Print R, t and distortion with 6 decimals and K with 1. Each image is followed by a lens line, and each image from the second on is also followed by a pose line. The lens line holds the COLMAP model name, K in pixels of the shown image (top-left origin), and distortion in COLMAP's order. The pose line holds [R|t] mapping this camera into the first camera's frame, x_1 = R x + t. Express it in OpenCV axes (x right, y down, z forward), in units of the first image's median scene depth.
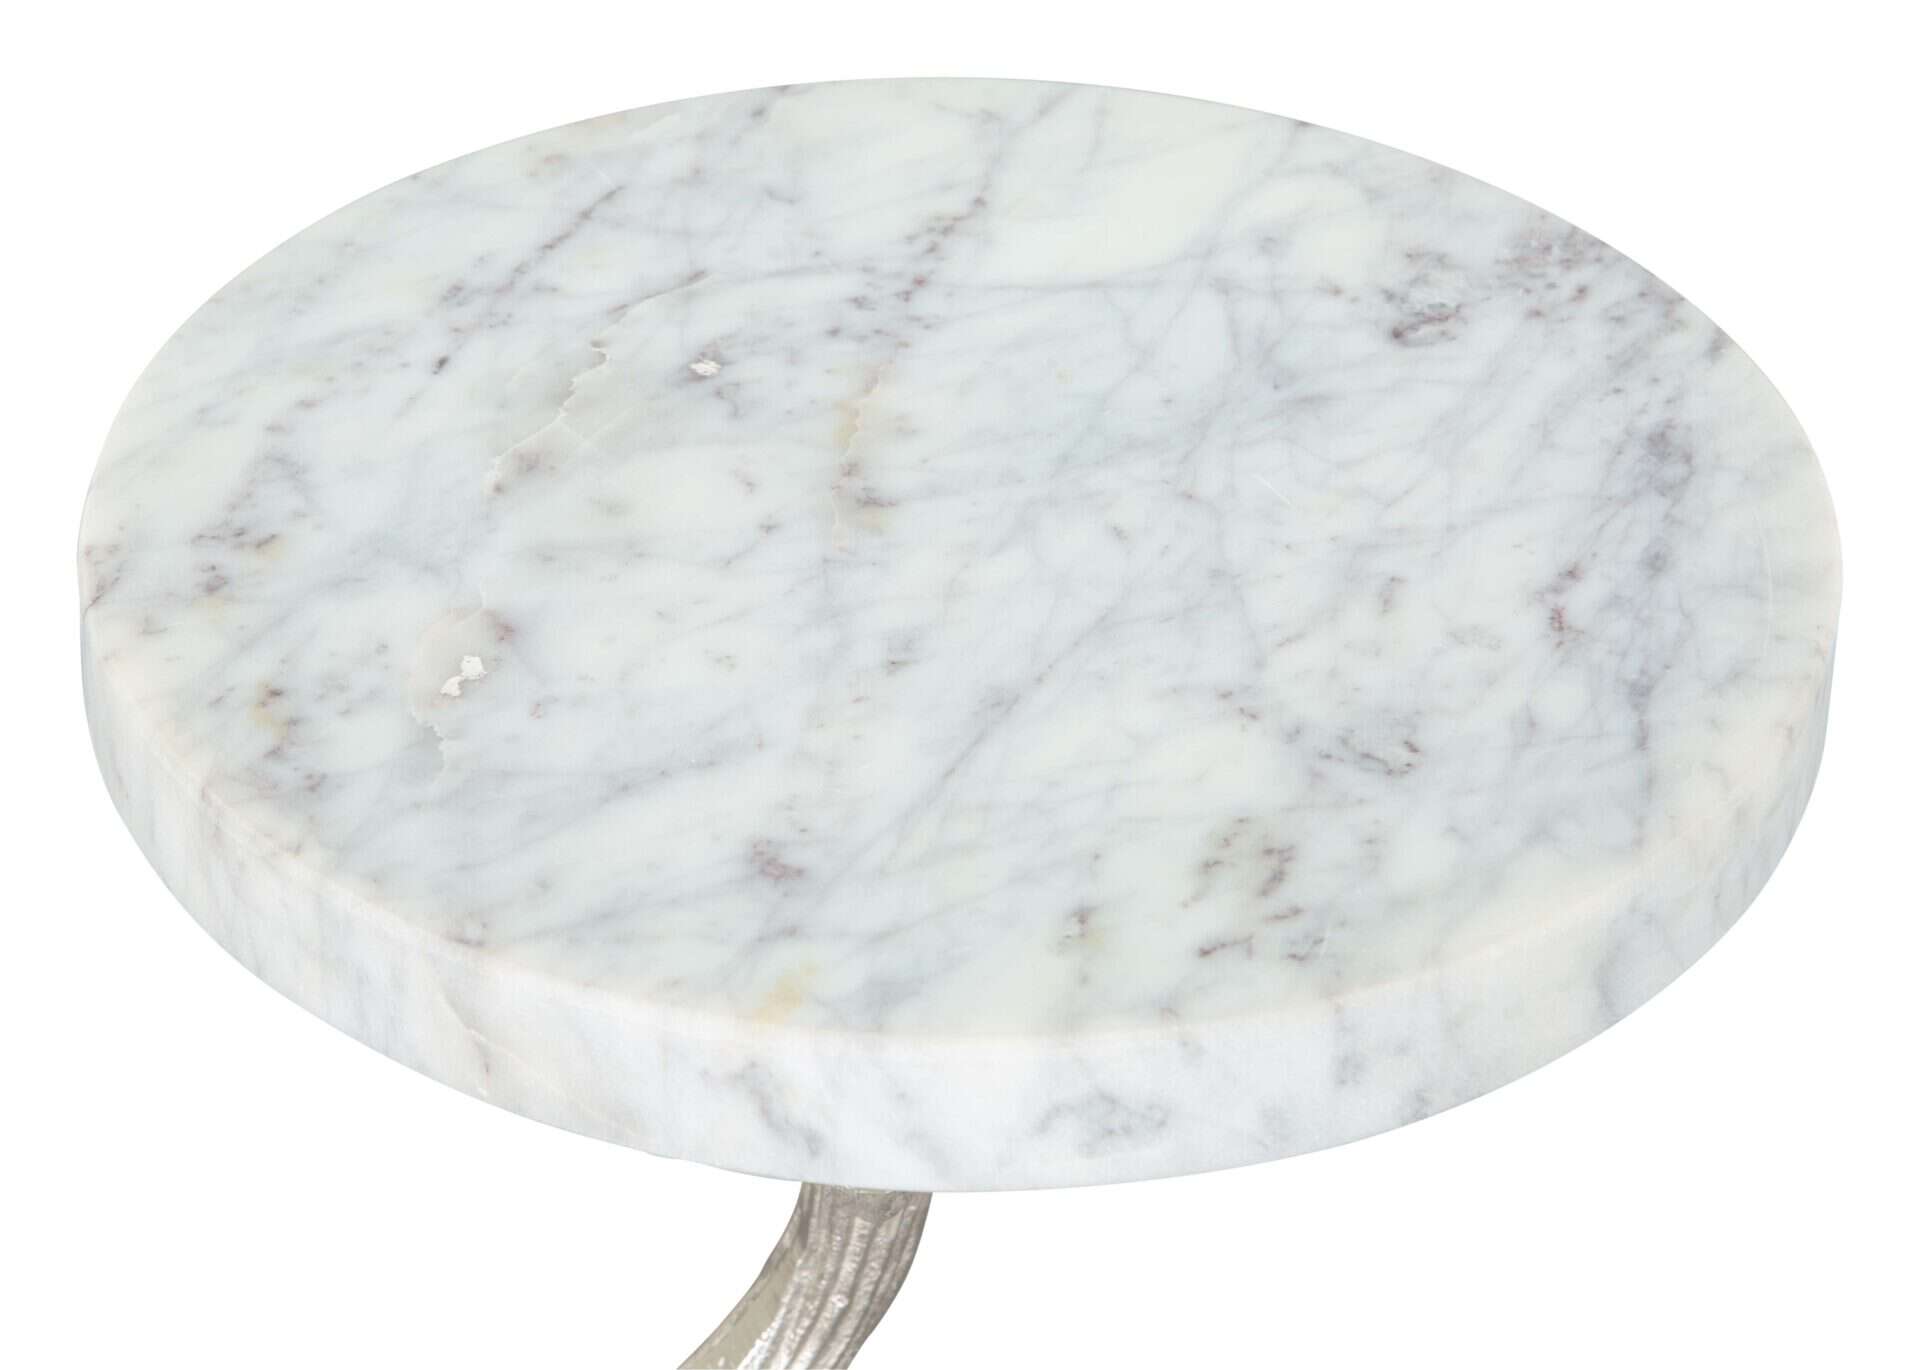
lens RADIAL K [[5714.5, 0, 900.1], [0, 5714.5, 713.9], [0, 0, 1]] dist [0.570697, 0.000000]
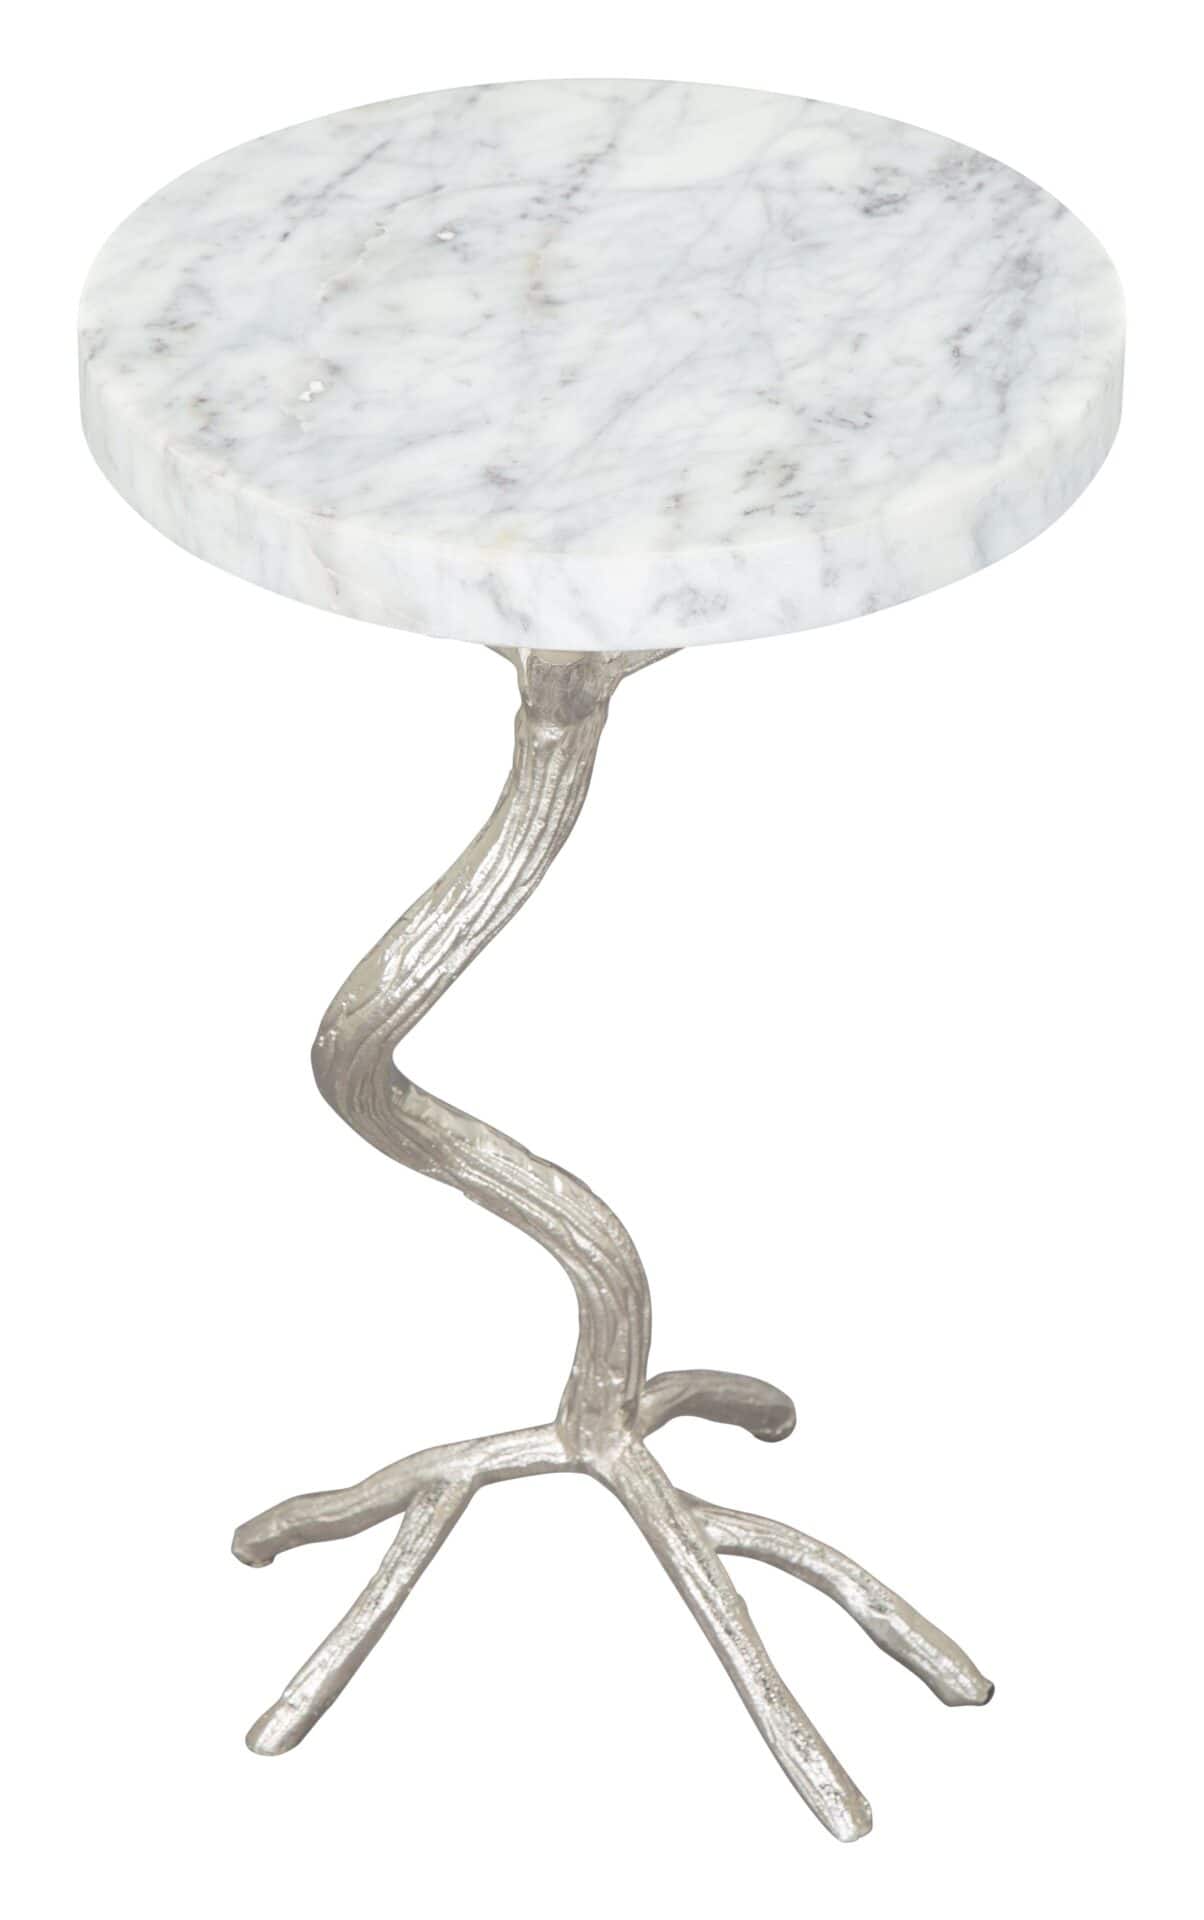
lens RADIAL K [[5479.4, 0, 608.5], [0, 5479.4, 904.7], [0, 0, 1]] dist [0.674935, 0.000000]
pose [[0.999741, -0.020878, 0.009081, -0.006120], [0.021214, 0.999027, -0.038675, 0.202871], [-0.008265, 0.038858, 0.999211, -0.605194]]
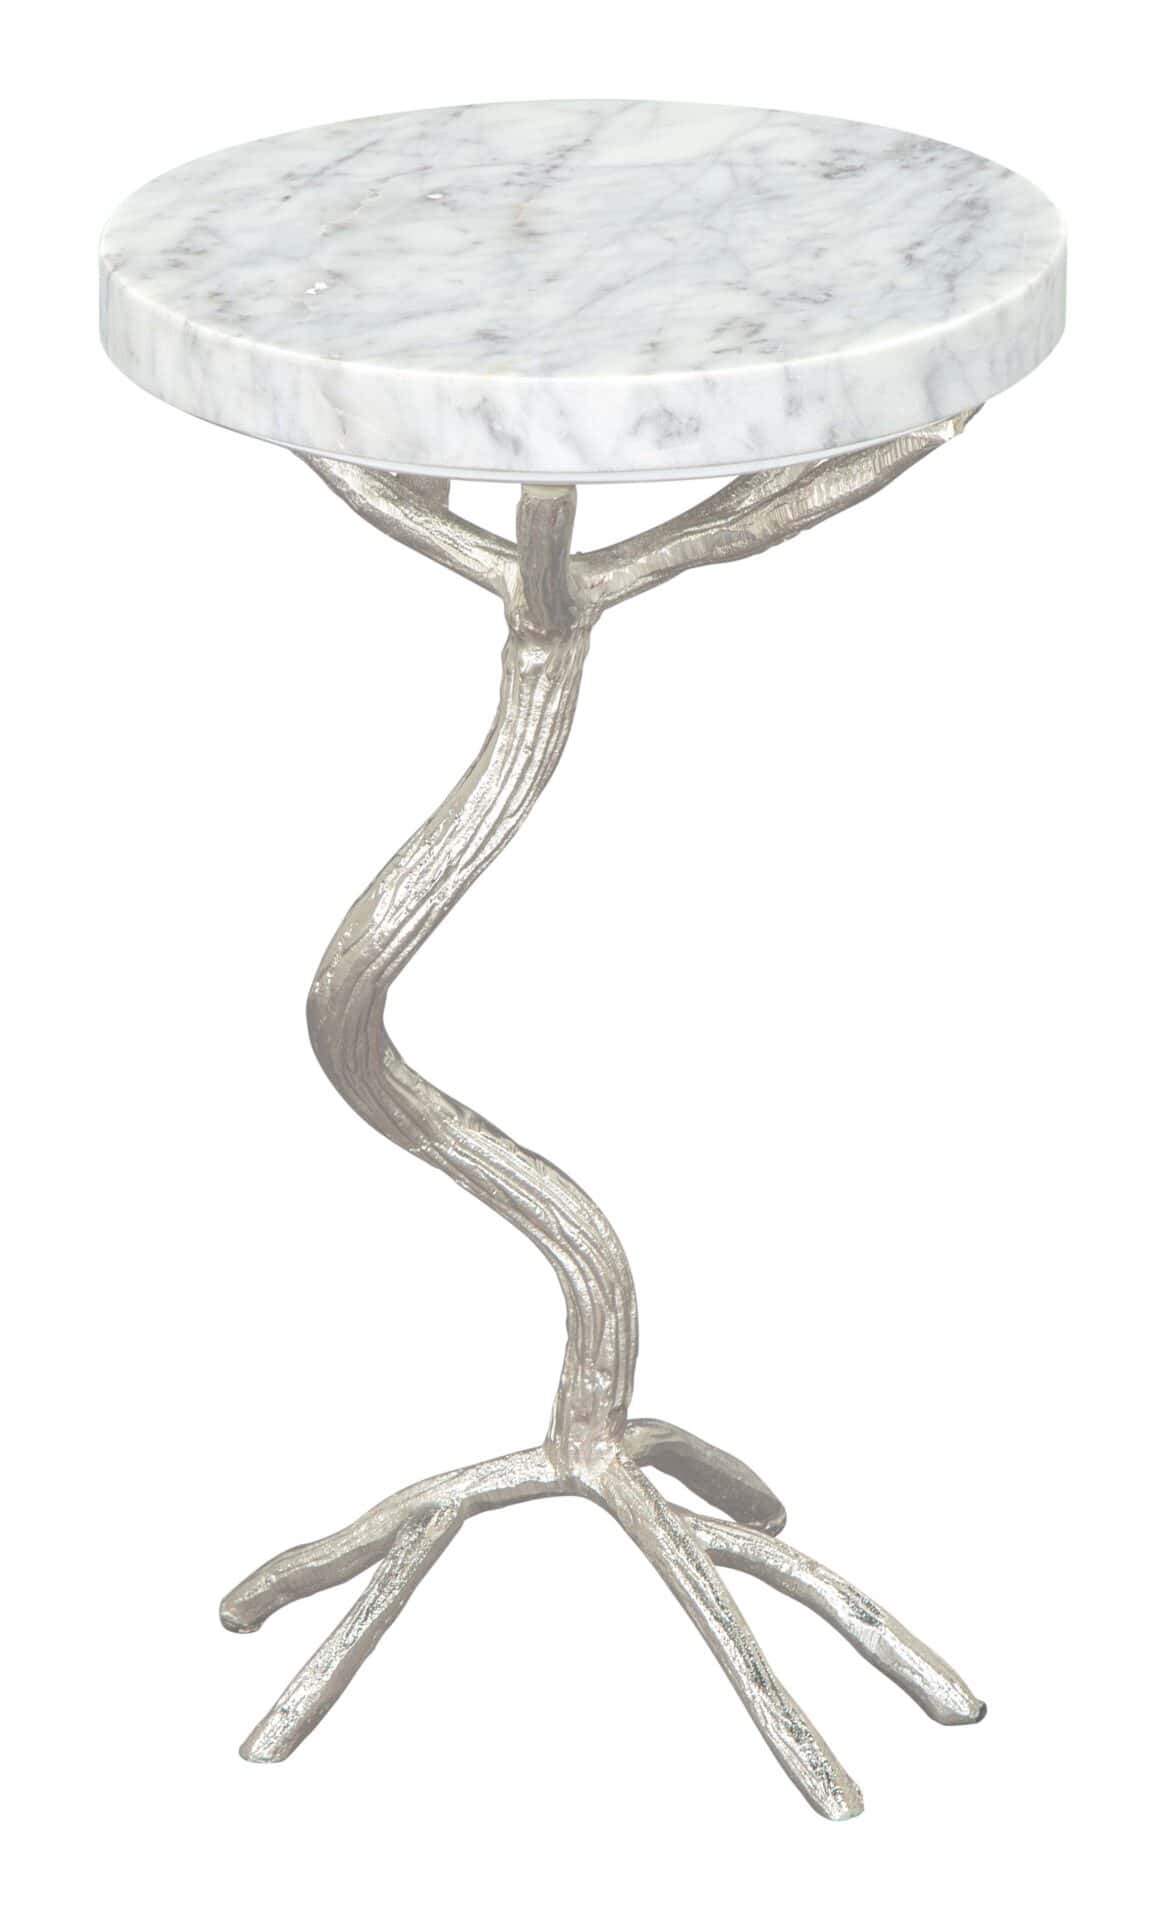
lens RADIAL K [[7454.5, 0, 518.6], [0, 7454.5, 916.2], [0, 0, 1]] dist [0.966235, 0.000000]
pose [[0.999531, -0.029405, 0.008515, -0.036283], [0.030568, 0.973767, -0.225485, 0.712981], [-0.001661, 0.225640, 0.974209, -1.268112]]
